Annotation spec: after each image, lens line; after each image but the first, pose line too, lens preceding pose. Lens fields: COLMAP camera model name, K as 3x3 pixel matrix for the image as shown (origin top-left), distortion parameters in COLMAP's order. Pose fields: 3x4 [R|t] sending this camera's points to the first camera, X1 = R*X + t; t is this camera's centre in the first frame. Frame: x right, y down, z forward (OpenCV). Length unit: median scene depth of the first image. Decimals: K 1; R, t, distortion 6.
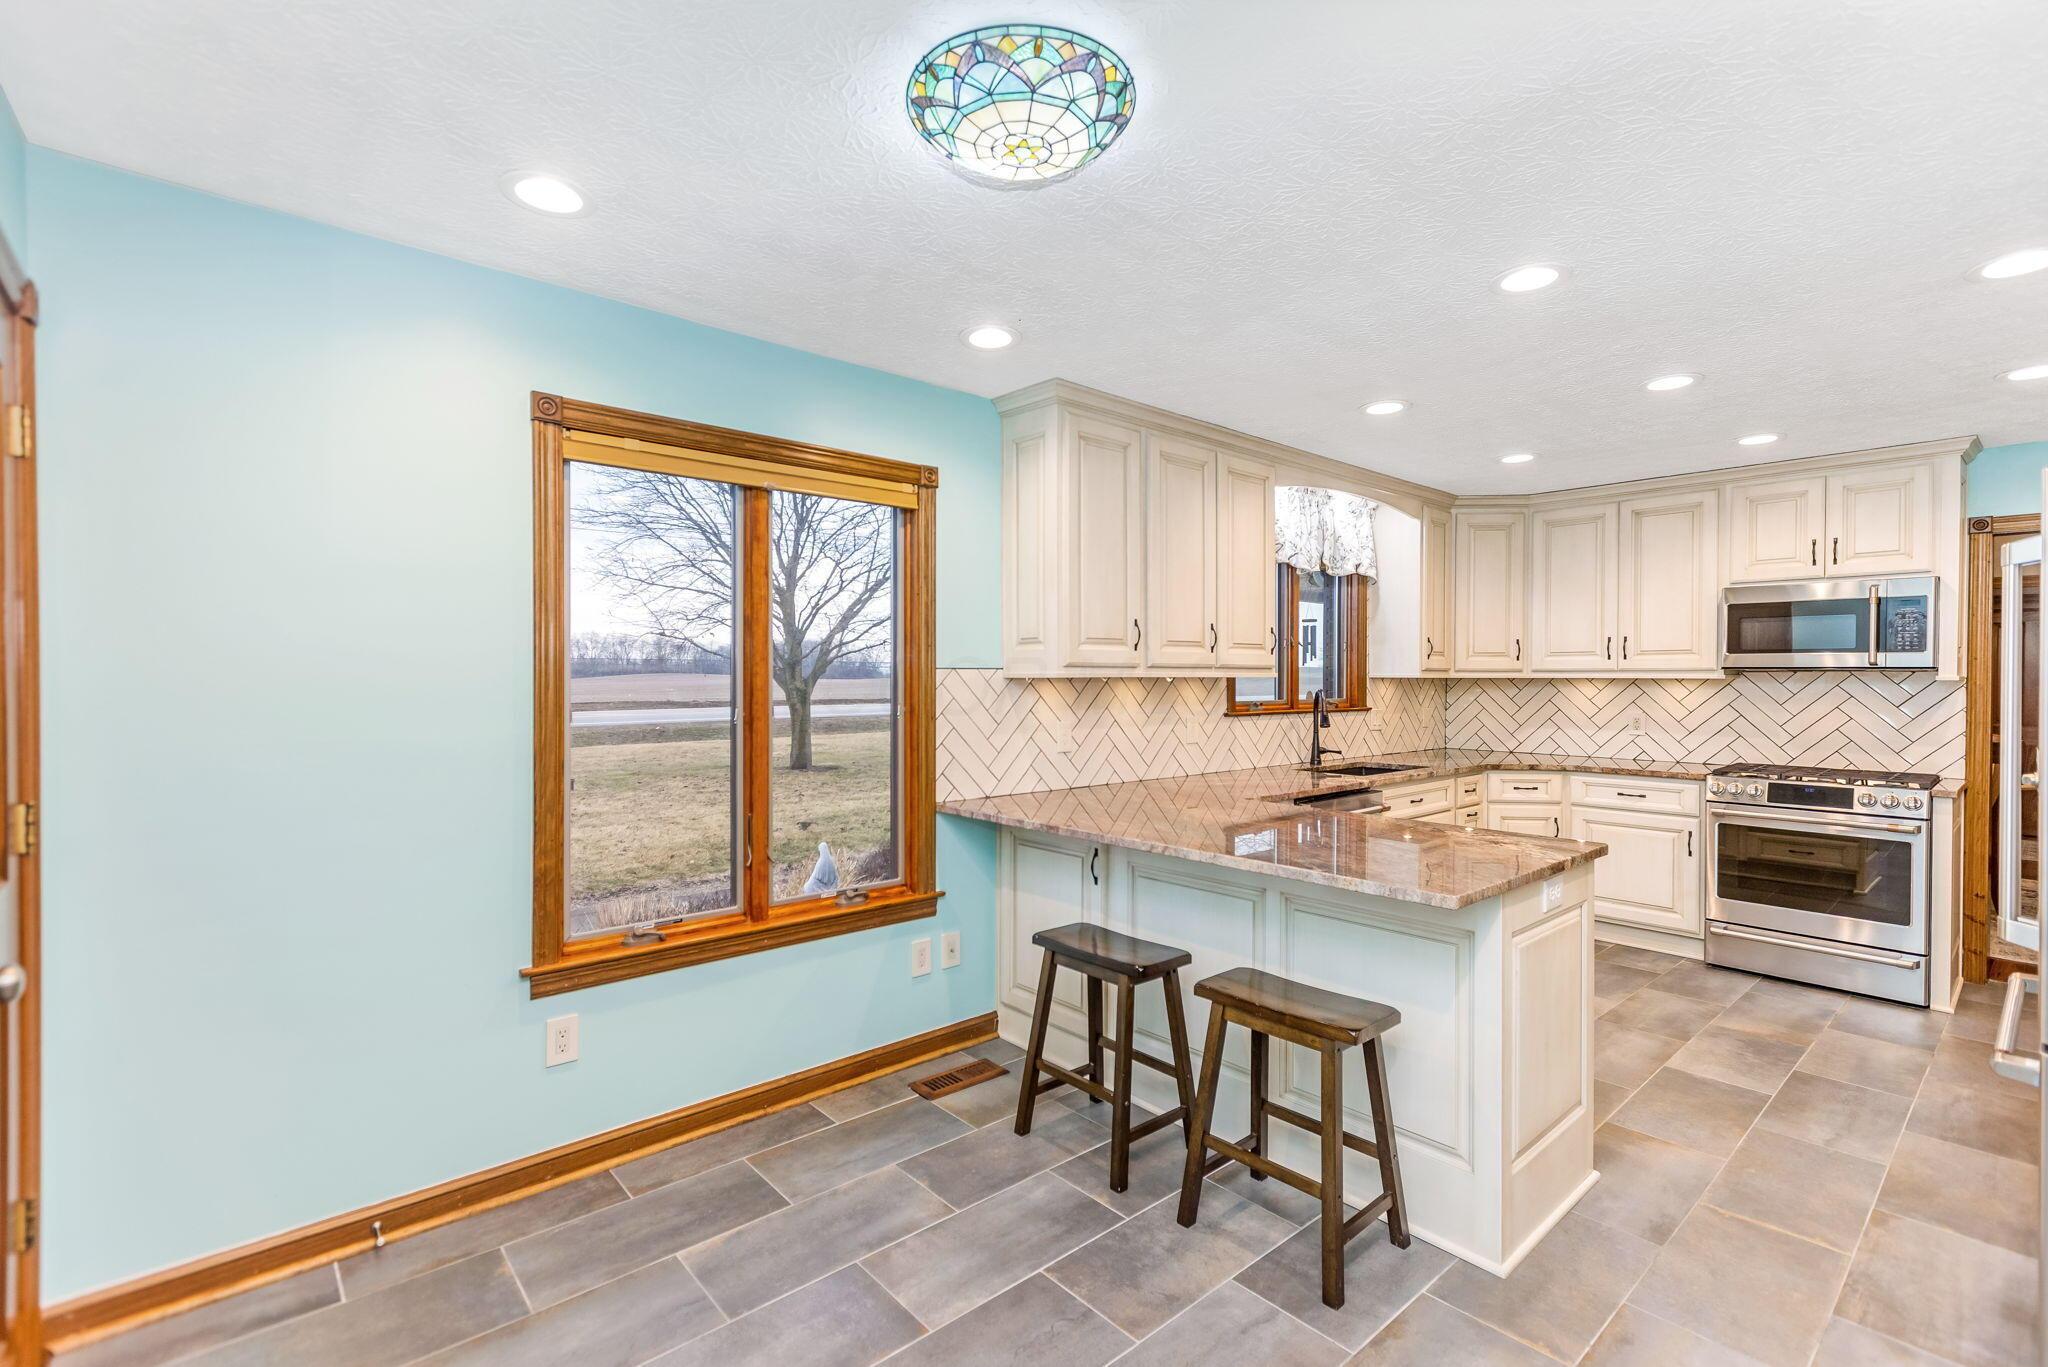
lens RADIAL K [[915.6, 0, 1031.7], [0, 915.6, 681.3], [0, 0, 1]] dist [0.002516, -0.000226]
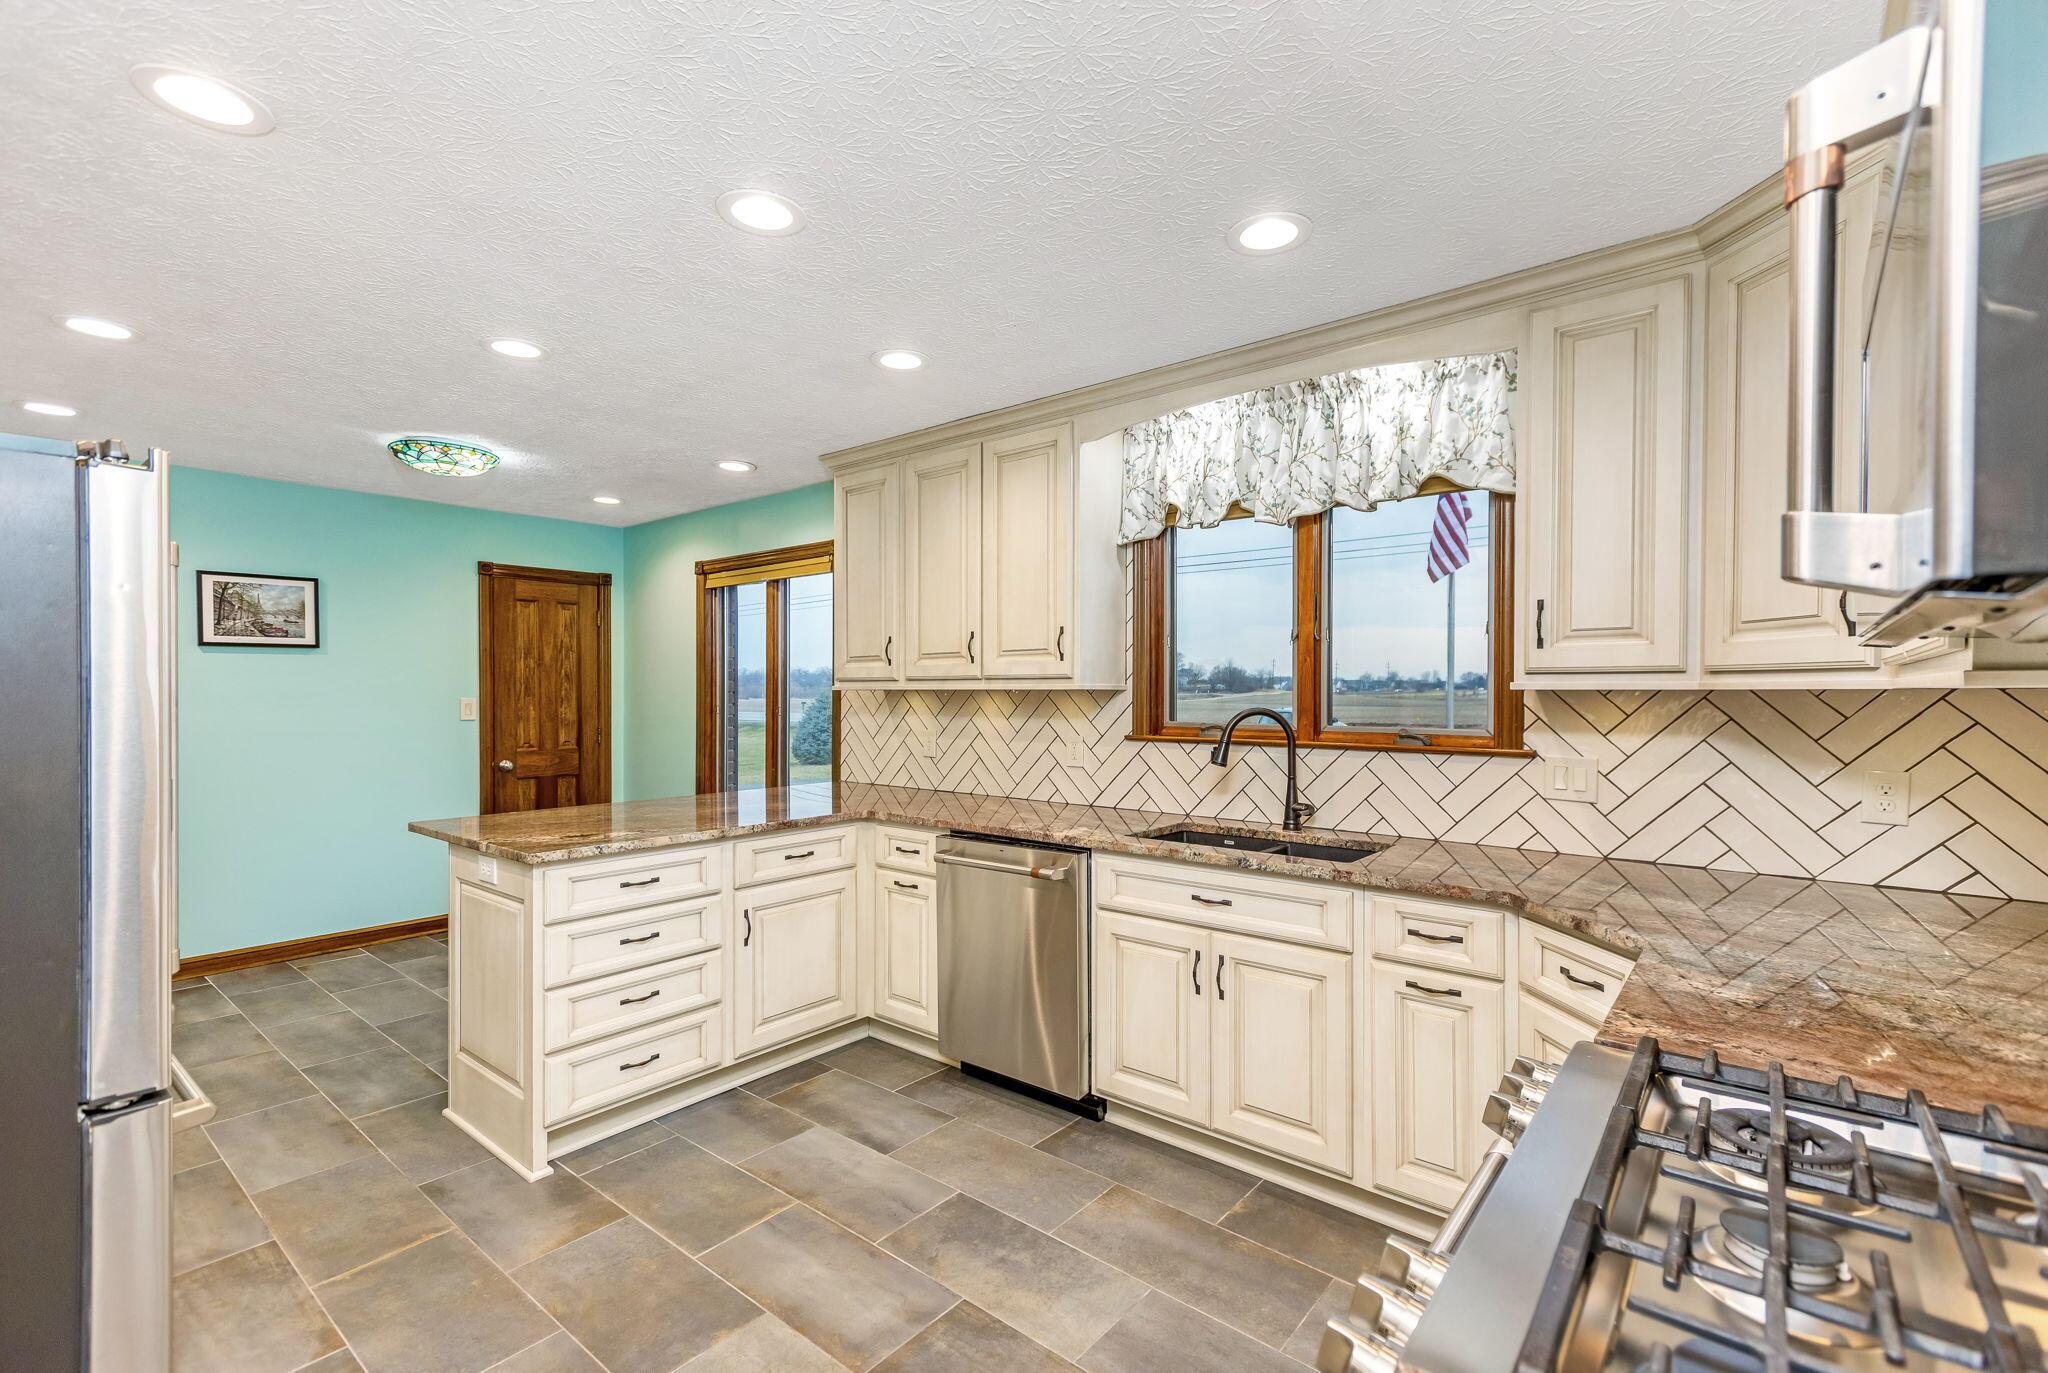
lens RADIAL K [[915.6, 0, 1034.9], [0, 915.6, 700.2], [0, 0, 1]] dist [0.002516, -0.000226]
pose [[0.165669, 0.008124, -0.986148, 0.896496], [-0.006684, 0.999952, 0.007115, -0.000684], [0.986159, 0.005413, 0.165716, 0.724706]]
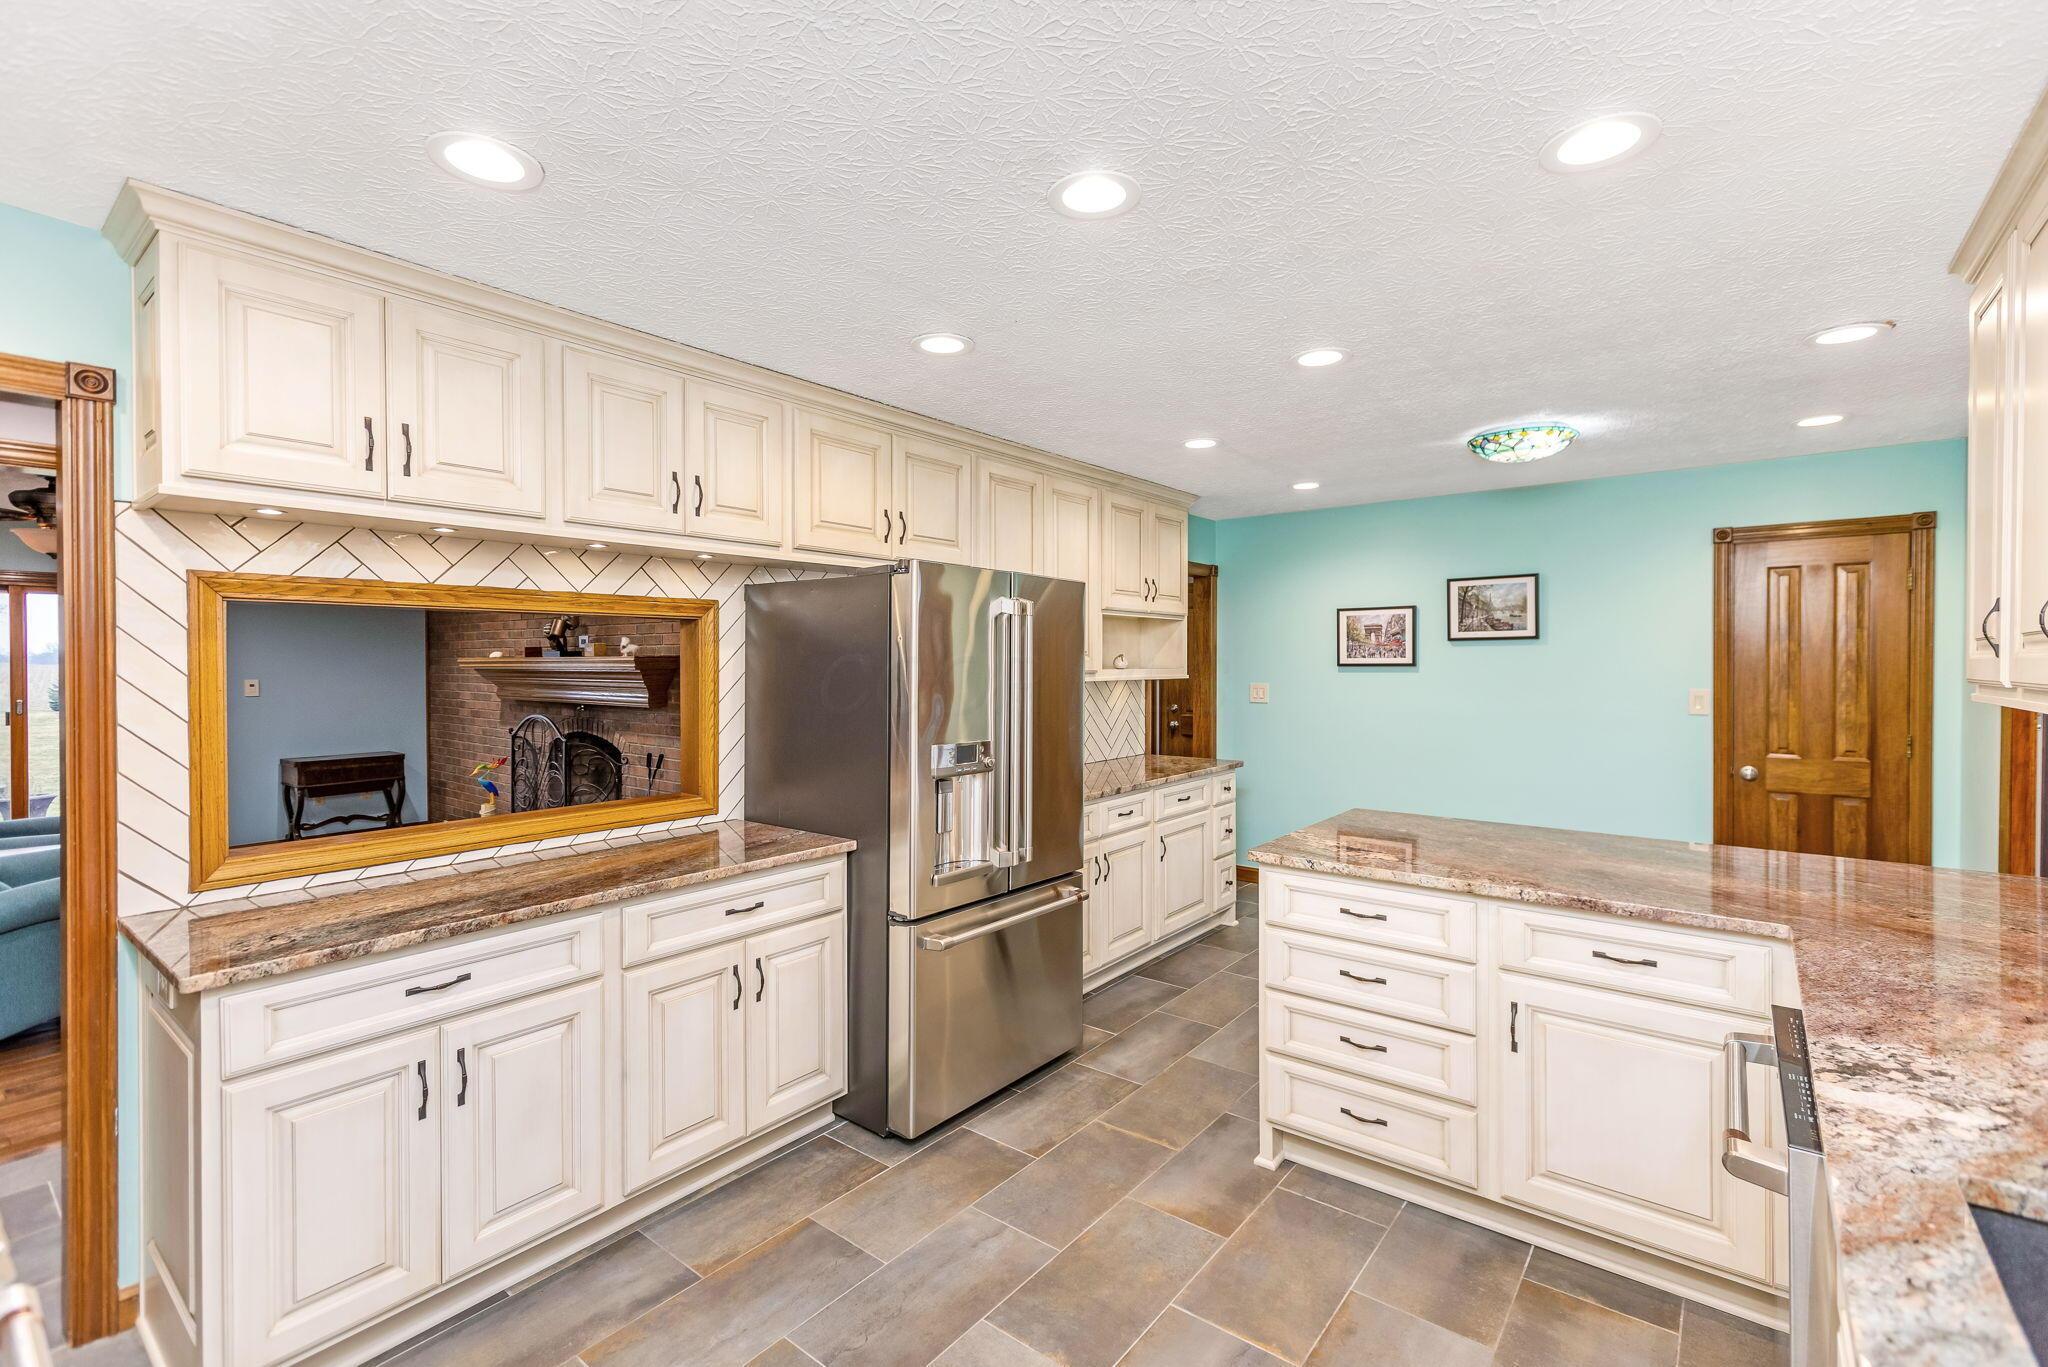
lens RADIAL K [[915.6, 0, 1018.6], [0, 915.6, 663.1], [0, 0, 1]] dist [0.002516, -0.000226]
pose [[-0.985077, -0.000561, -0.172114, 0.540071], [-0.001822, 0.999973, 0.007165, -0.024564], [0.172105, 0.007371, -0.985051, 1.067487]]
